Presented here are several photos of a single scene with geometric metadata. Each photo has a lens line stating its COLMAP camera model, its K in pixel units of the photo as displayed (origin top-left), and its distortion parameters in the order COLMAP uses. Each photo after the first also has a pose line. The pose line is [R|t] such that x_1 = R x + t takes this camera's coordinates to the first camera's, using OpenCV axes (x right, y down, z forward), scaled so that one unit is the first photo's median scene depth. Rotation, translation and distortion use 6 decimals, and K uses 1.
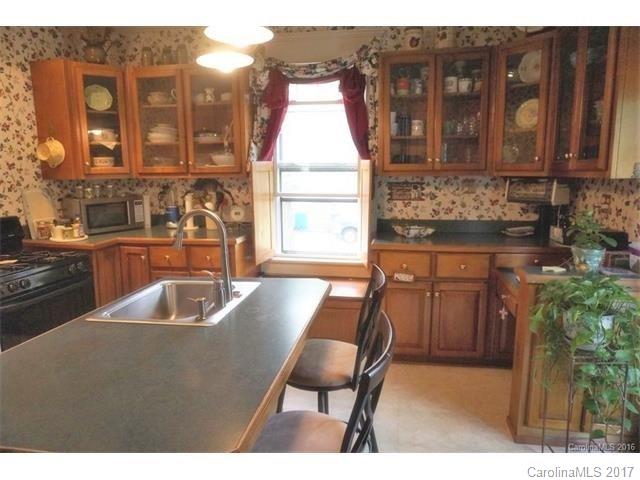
lens RADIAL K [[431.3, 0, 320.5], [0, 431.3, 238.6], [0, 0, 1]] dist [-0.038147, 0.024874]
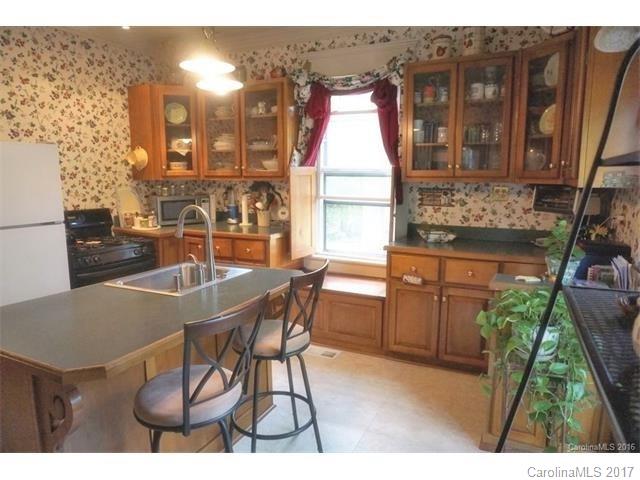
lens RADIAL K [[431.3, 0, 318.1], [0, 431.3, 240.0], [0, 0, 1]] dist [-0.038147, 0.024874]
pose [[0.958149, 0.053804, -0.281170, 0.233774], [-0.055526, 0.998456, 0.001846, 0.005050], [0.280835, 0.013844, 0.959656, -0.052171]]
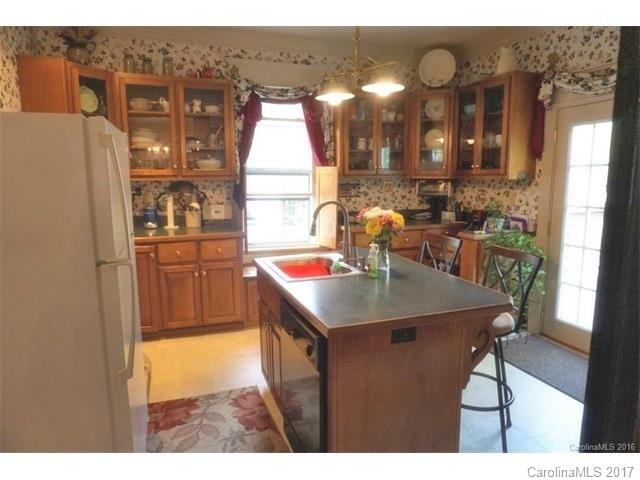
lens RADIAL K [[431.3, 0, 320.9], [0, 431.3, 239.8], [0, 0, 1]] dist [-0.038147, 0.024874]
pose [[0.868657, -0.066216, 0.490970, -0.568297], [0.072050, 0.997376, 0.007038, 0.029016], [-0.490147, 0.029260, 0.871148, -0.124983]]
